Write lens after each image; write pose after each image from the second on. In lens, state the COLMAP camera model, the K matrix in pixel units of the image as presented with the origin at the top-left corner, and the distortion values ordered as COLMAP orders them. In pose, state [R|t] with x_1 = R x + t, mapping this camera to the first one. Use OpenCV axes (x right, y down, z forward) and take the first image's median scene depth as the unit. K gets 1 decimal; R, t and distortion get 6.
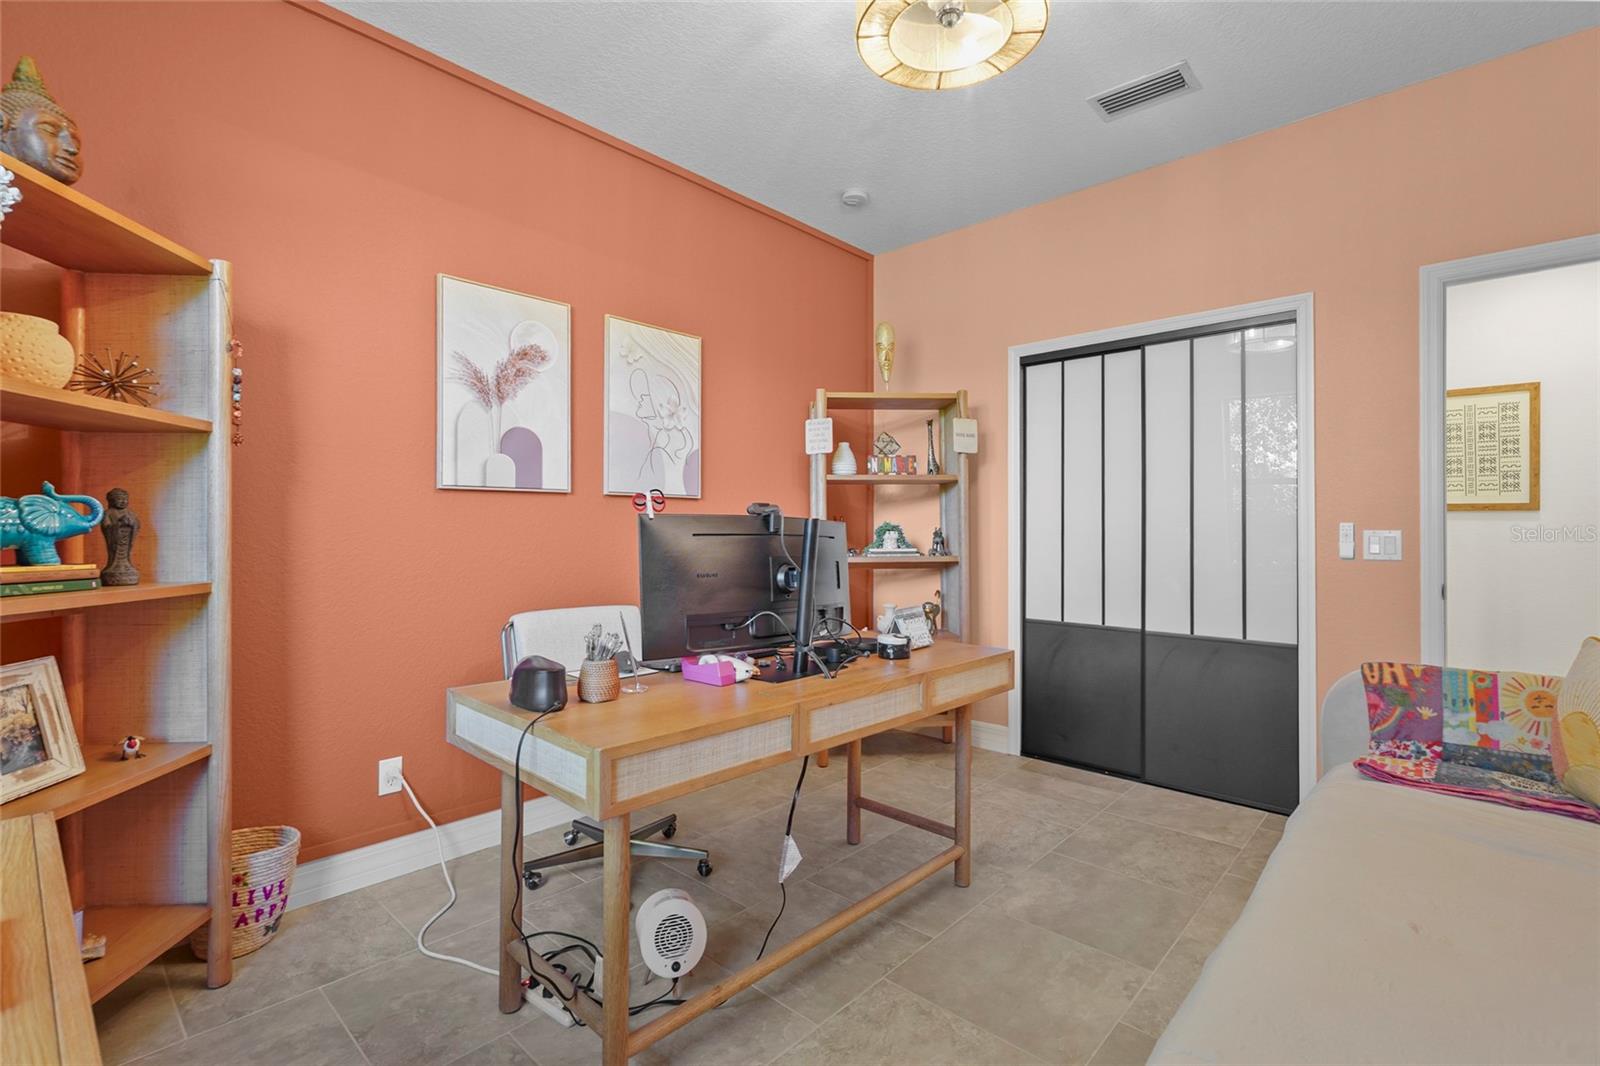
lens RADIAL K [[710.8, 0, 796.3], [0, 710.8, 526.4], [0, 0, 1]] dist [-0.000037, -0.000076]
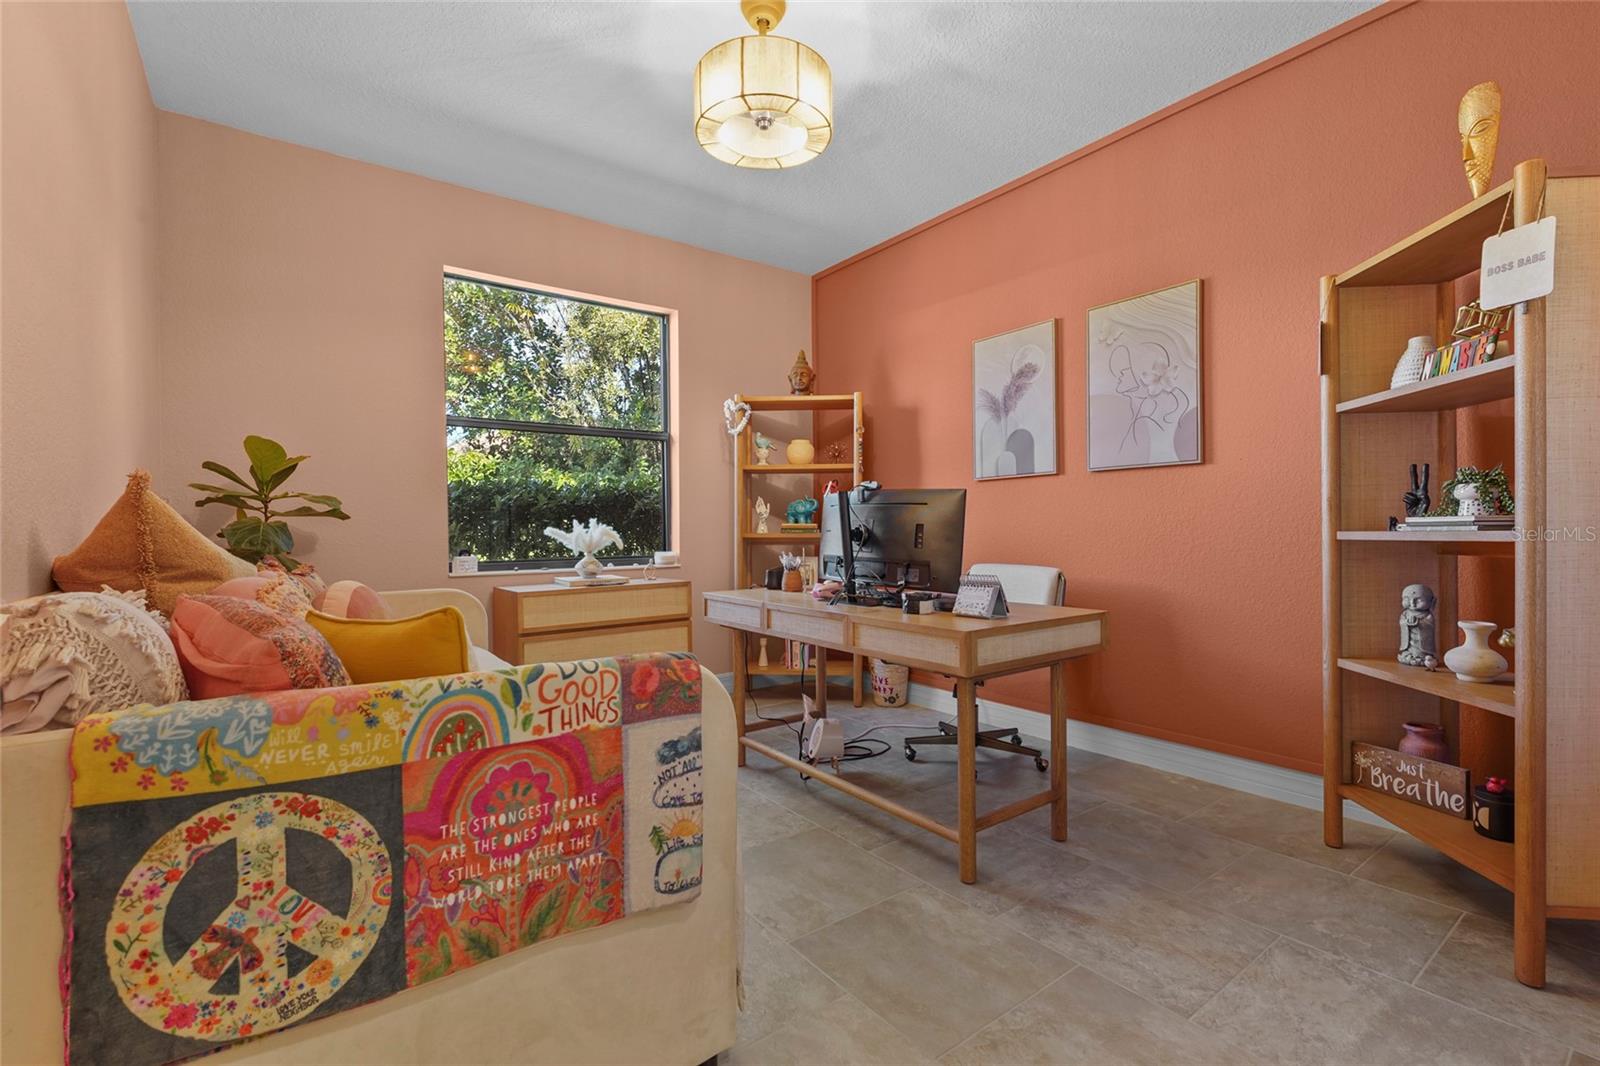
lens RADIAL K [[710.8, 0, 795.8], [0, 710.8, 534.4], [0, 0, 1]] dist [-0.000037, -0.000076]
pose [[-0.183004, 0.006944, -0.983088, 1.003542], [0.012996, 0.999905, 0.004643, 0.046784], [0.983026, -0.011927, -0.183076, 0.826295]]
